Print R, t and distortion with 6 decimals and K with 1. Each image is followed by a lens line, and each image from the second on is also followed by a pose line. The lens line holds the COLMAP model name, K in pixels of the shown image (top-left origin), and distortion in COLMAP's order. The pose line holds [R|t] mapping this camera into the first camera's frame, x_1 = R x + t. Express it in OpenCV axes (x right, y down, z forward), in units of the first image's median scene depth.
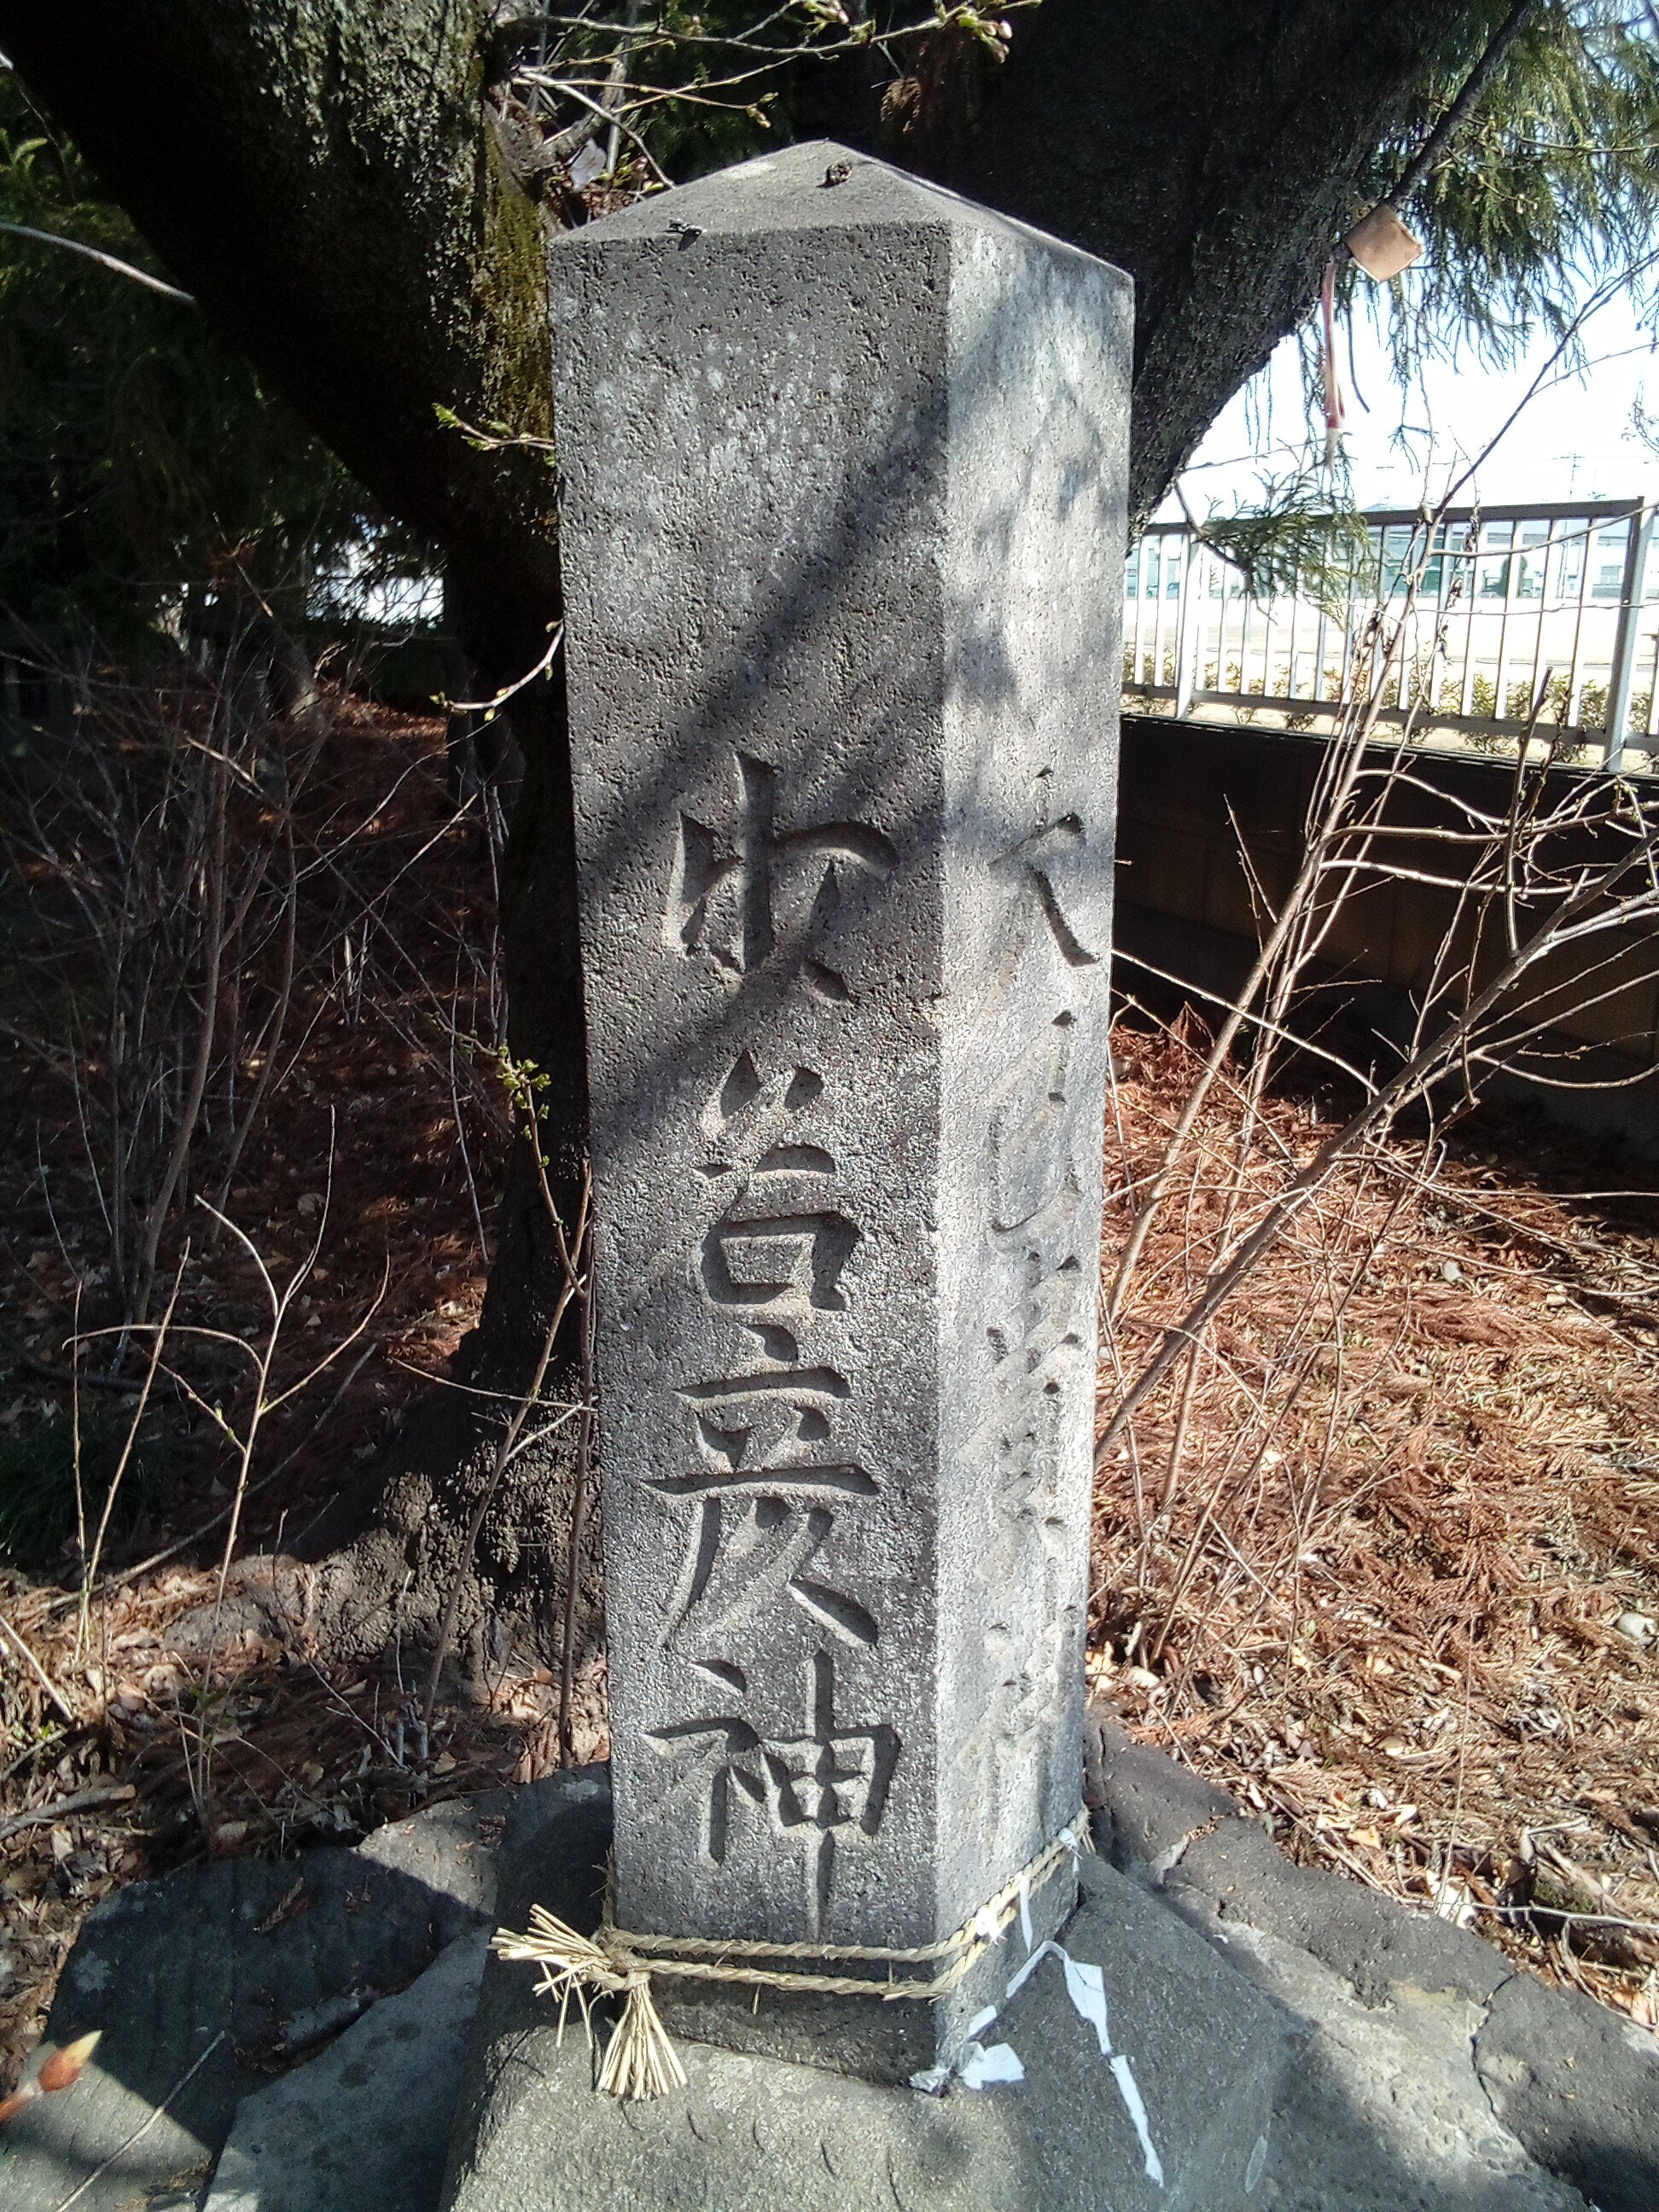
lens RADIAL K [[1868.9, 0, 831.2], [0, 1868.9, 1103.1], [0, 0, 1]] dist [0.025463, -0.011085]
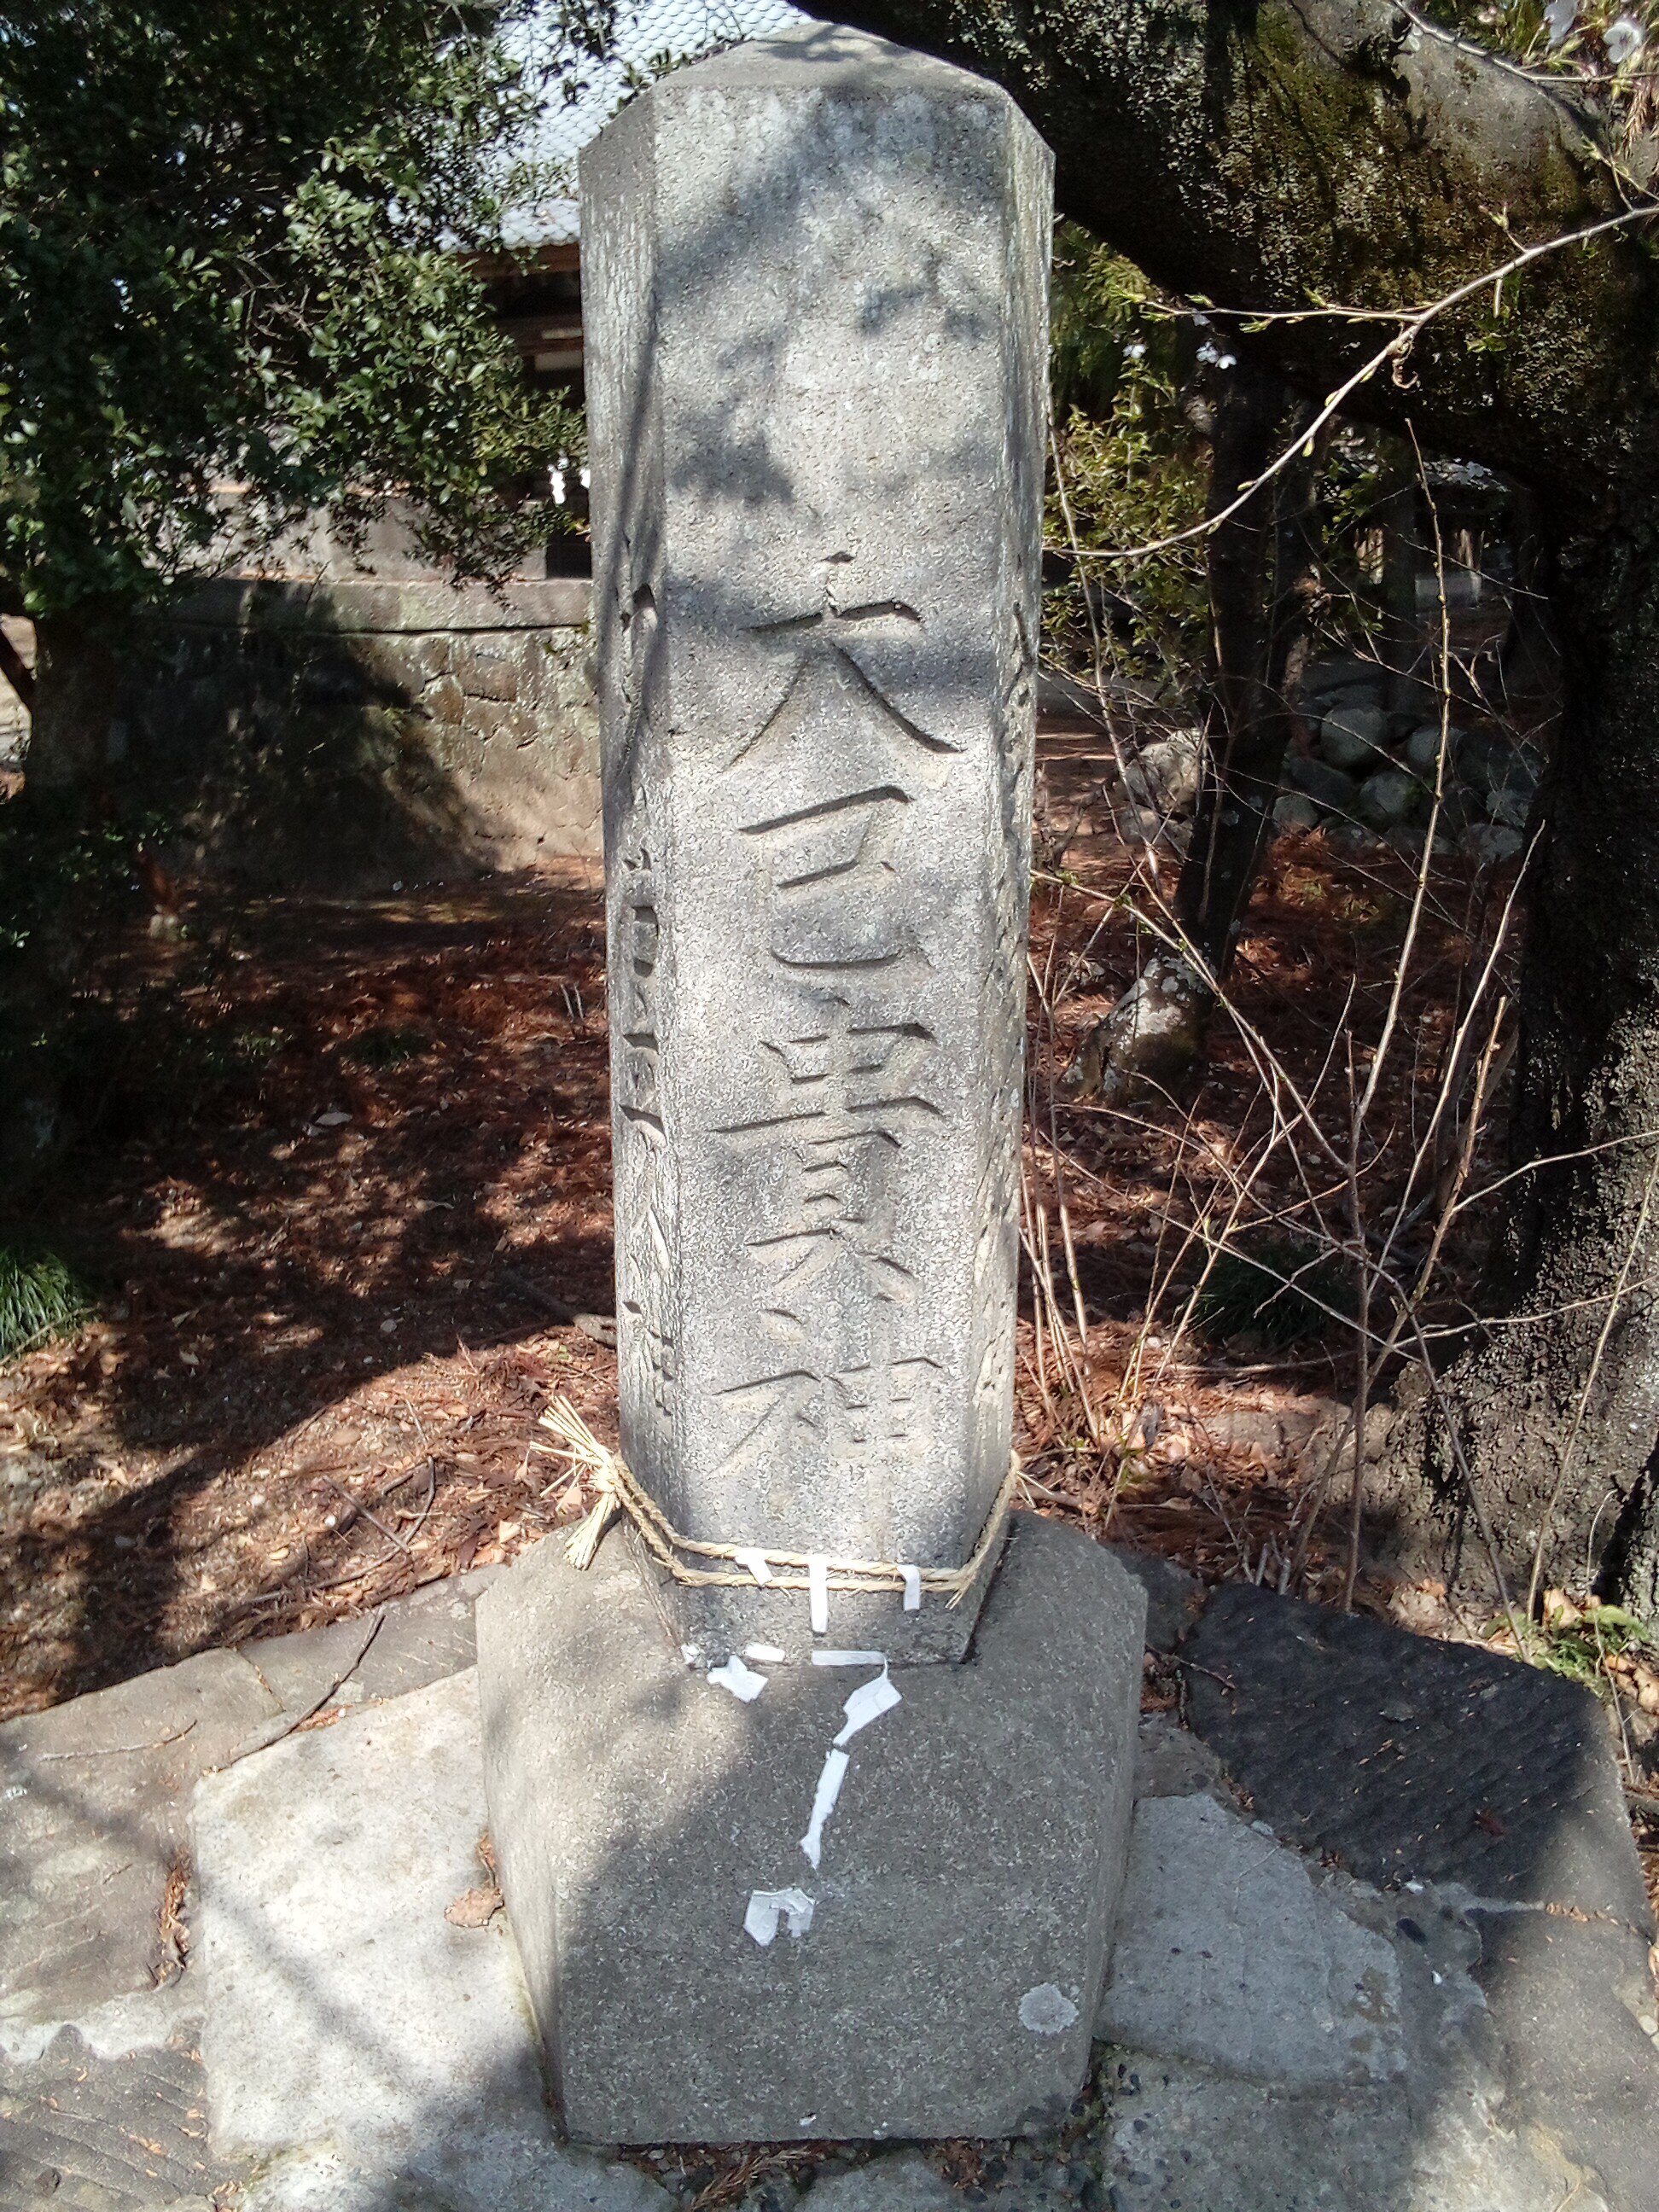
lens RADIAL K [[1868.9, 0, 832.5], [0, 1868.9, 1107.5], [0, 0, 1]] dist [0.025463, -0.011085]
pose [[0.568197, 0.243635, -0.785998, 0.739220], [-0.226200, 0.964613, 0.135481, -0.005570], [0.791192, 0.100813, 0.603201, 0.234346]]
